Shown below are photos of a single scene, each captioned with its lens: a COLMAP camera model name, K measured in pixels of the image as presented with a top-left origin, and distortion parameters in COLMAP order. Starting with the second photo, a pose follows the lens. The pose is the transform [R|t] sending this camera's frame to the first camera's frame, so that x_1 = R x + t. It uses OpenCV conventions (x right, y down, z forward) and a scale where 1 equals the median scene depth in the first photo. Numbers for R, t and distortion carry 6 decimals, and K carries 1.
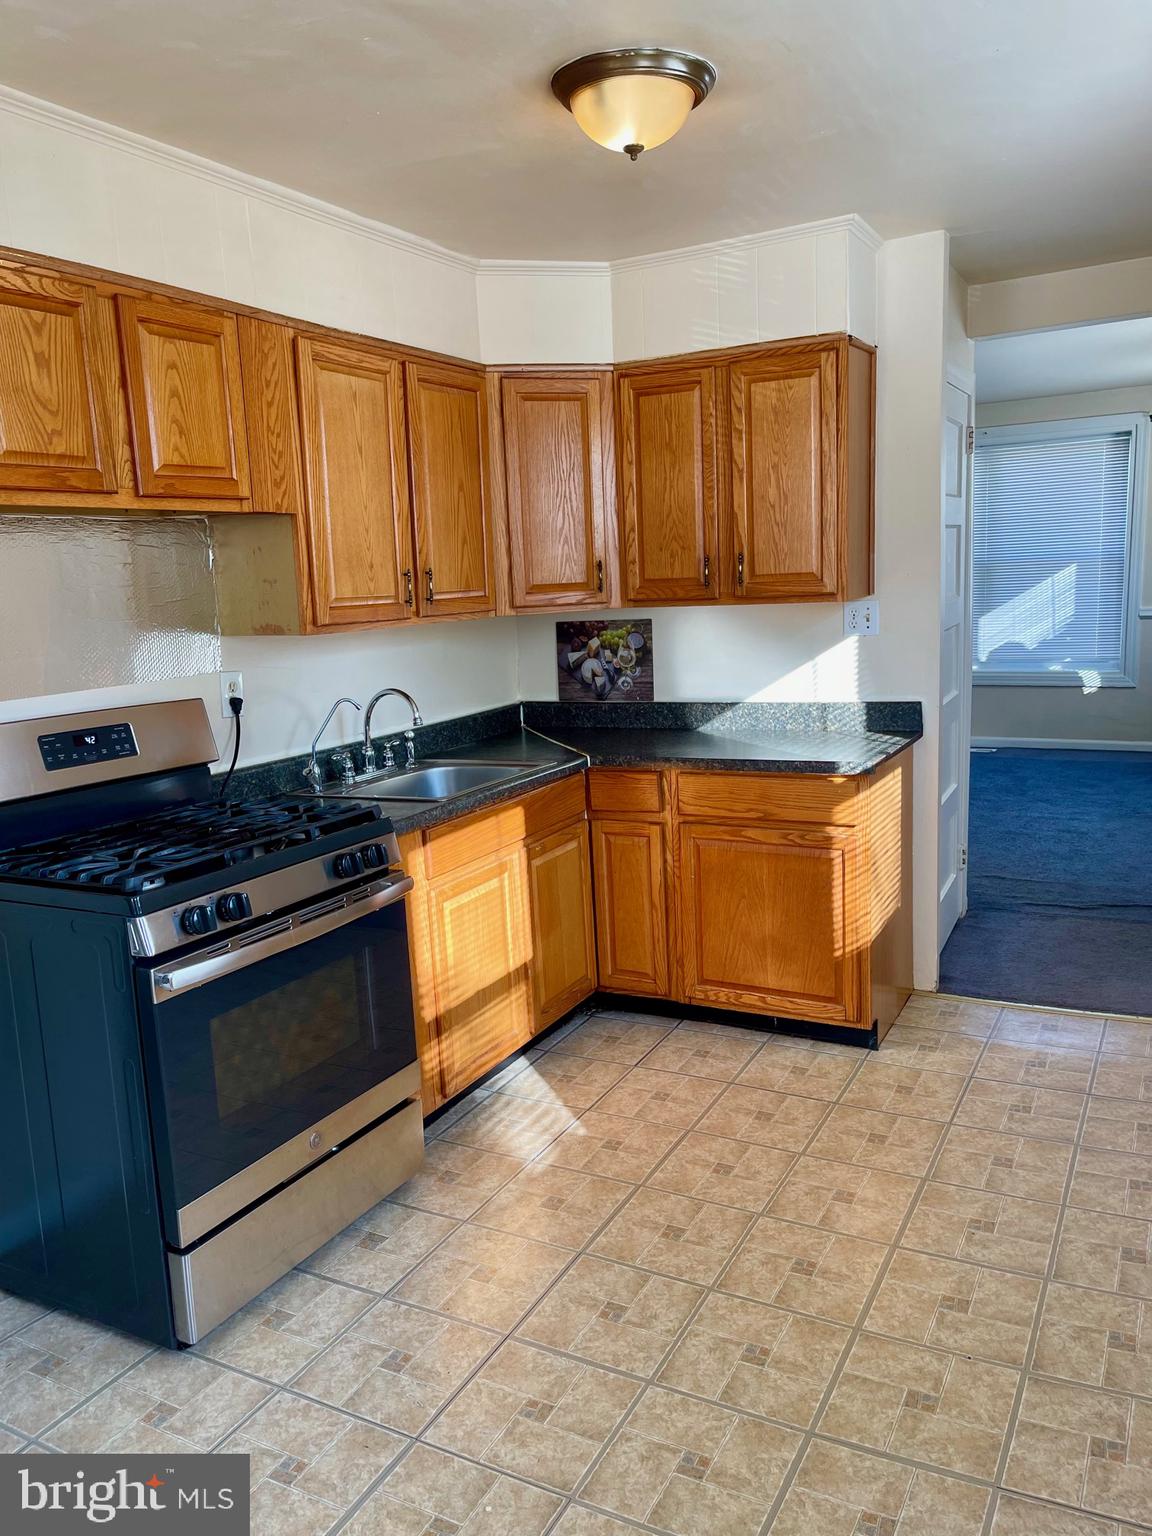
lens RADIAL K [[1143.0, 0, 578.0], [0, 1143.0, 801.0], [0, 0, 1]] dist [0.047075, -0.073960]
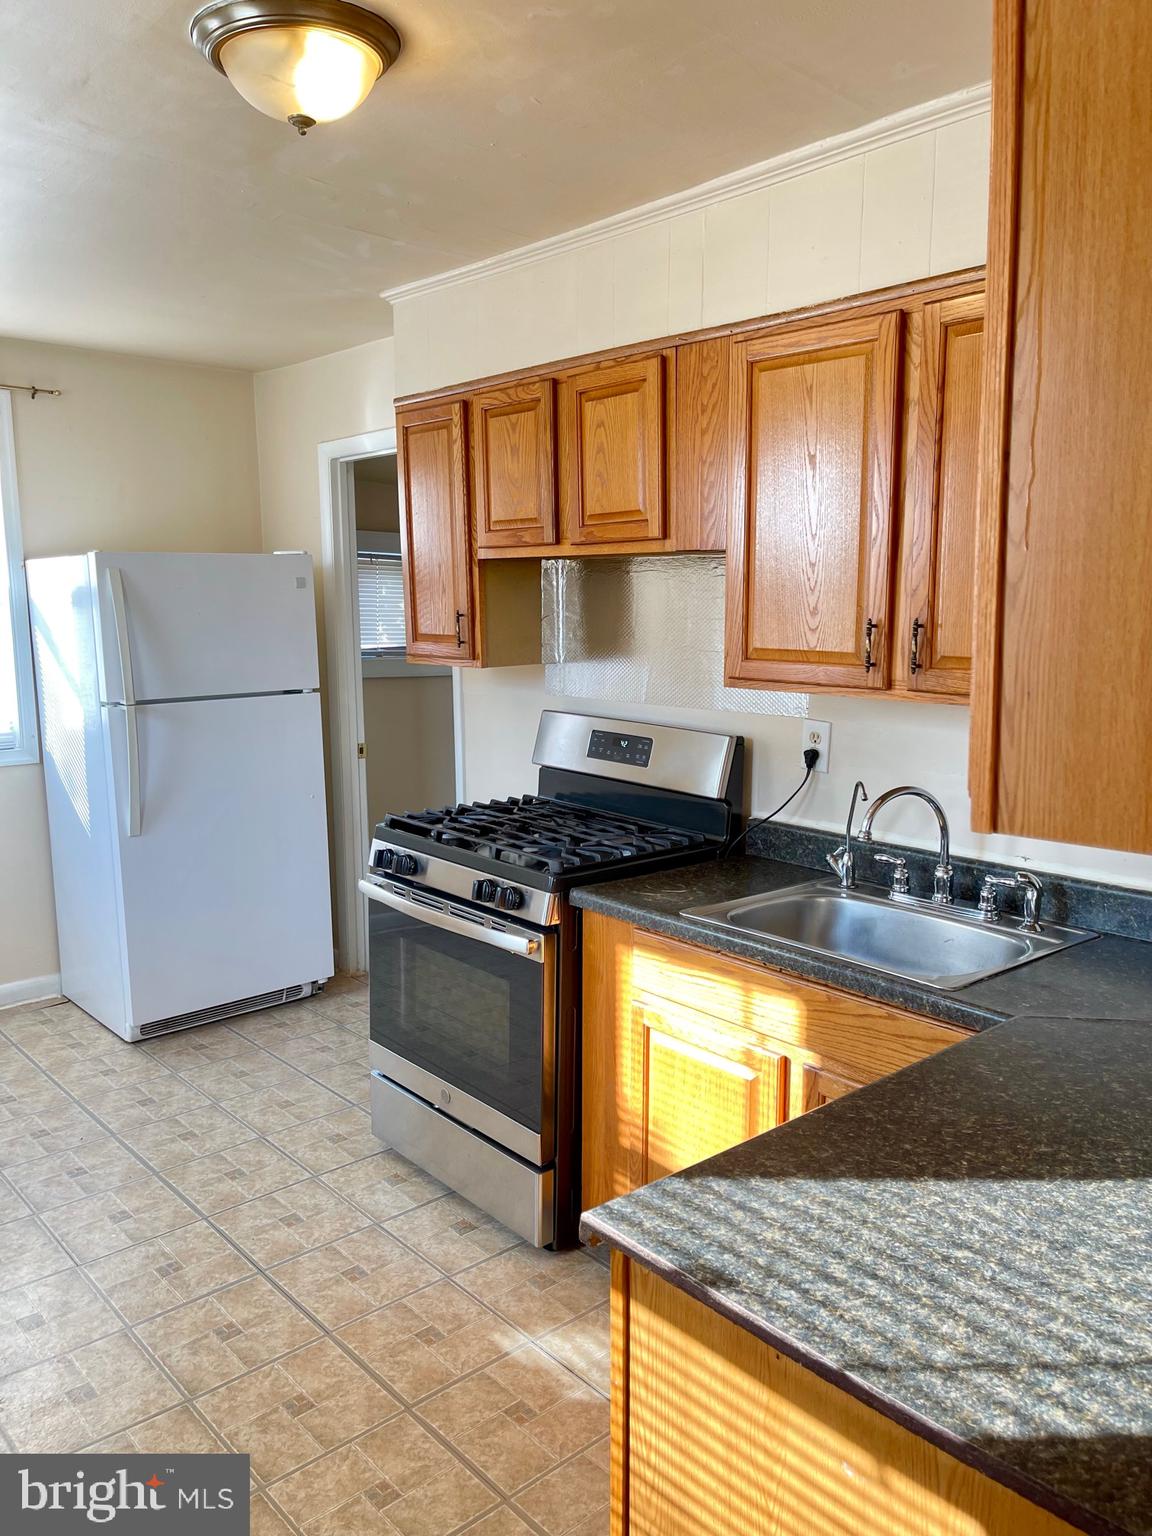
lens RADIAL K [[1143.0, 0, 578.0], [0, 1143.0, 801.0], [0, 0, 1]] dist [0.047075, -0.073960]
pose [[-0.340844, 0.209442, -0.916493, 0.703420], [-0.171443, 0.944673, 0.279642, -0.323405], [0.924355, 0.252440, -0.286079, 1.314939]]
